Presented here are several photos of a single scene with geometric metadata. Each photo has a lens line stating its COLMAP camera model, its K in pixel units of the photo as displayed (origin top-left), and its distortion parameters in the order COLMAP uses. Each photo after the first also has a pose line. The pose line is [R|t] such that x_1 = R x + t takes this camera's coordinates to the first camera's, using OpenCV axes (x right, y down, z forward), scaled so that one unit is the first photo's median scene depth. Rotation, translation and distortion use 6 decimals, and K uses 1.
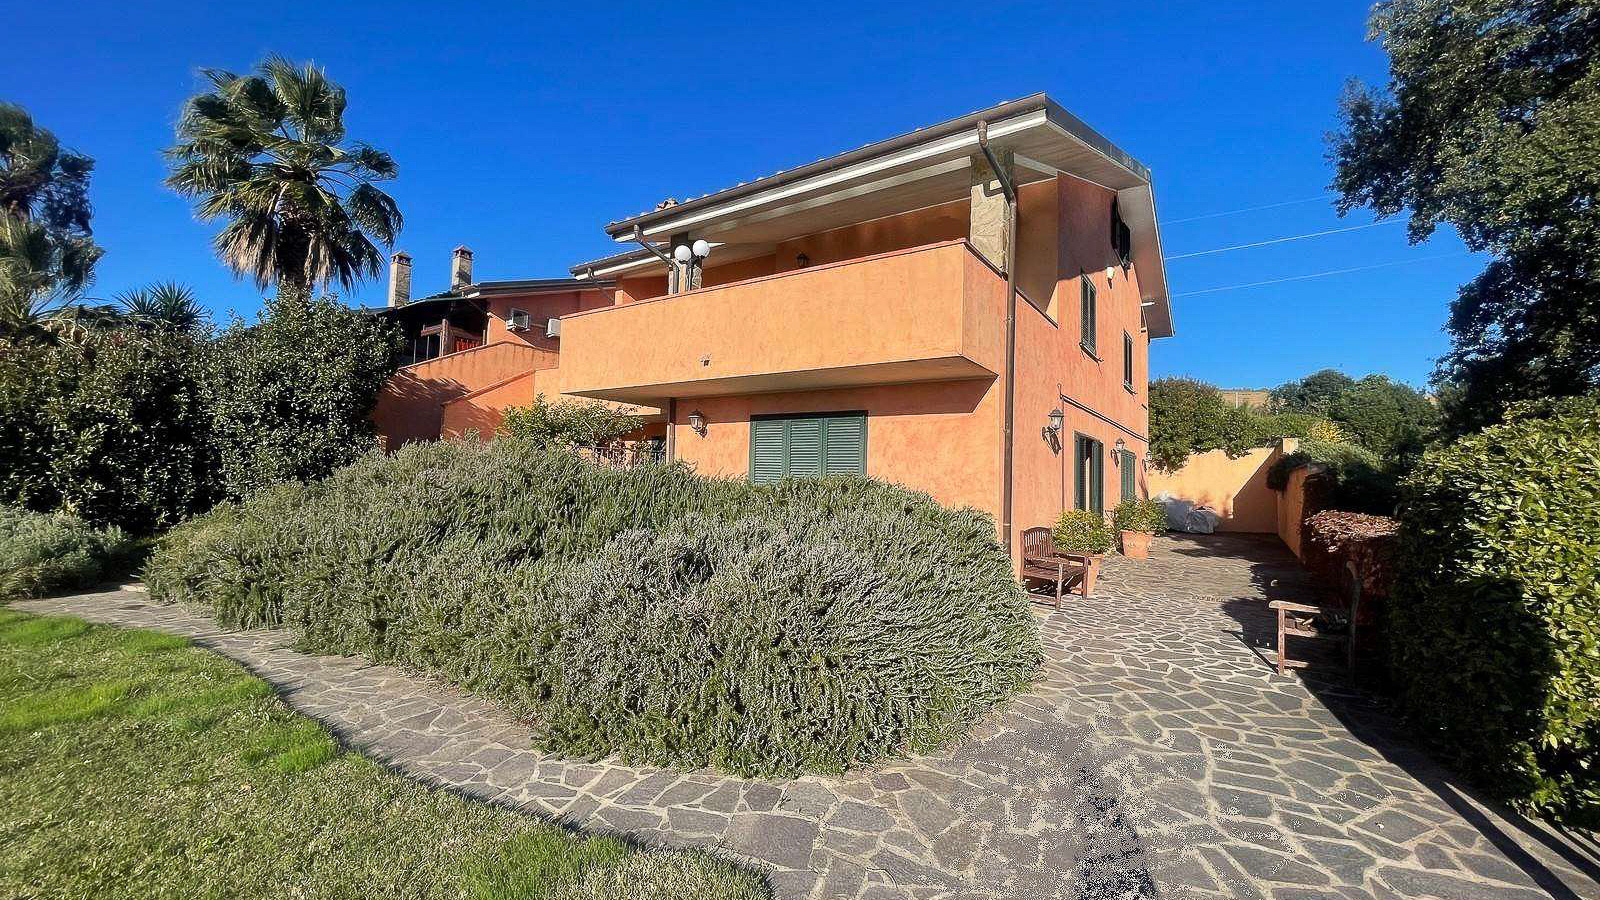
lens RADIAL K [[639.7, 0, 794.3], [0, 639.7, 453.5], [0, 0, 1]] dist [-0.004588, -0.000614]
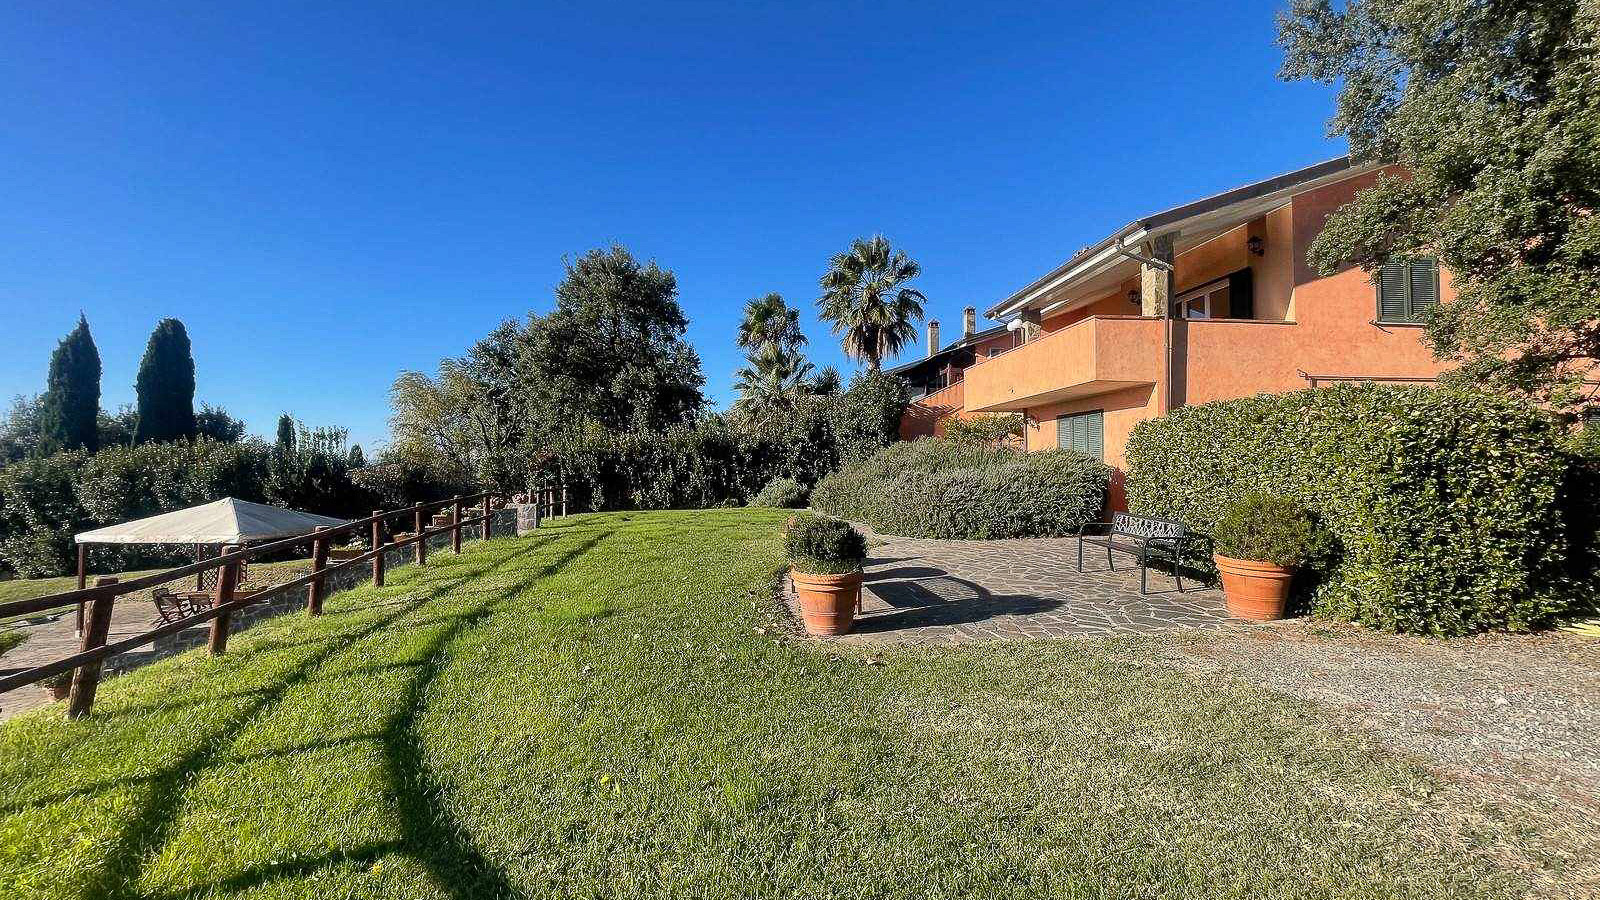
lens RADIAL K [[639.7, 0, 800.7], [0, 639.7, 449.8], [0, 0, 1]] dist [-0.004588, -0.000614]
pose [[0.646658, -0.047287, -0.761313, 0.686533], [0.052101, 0.998484, -0.017763, 0.020752], [0.760998, -0.028179, 0.648142, -0.518552]]
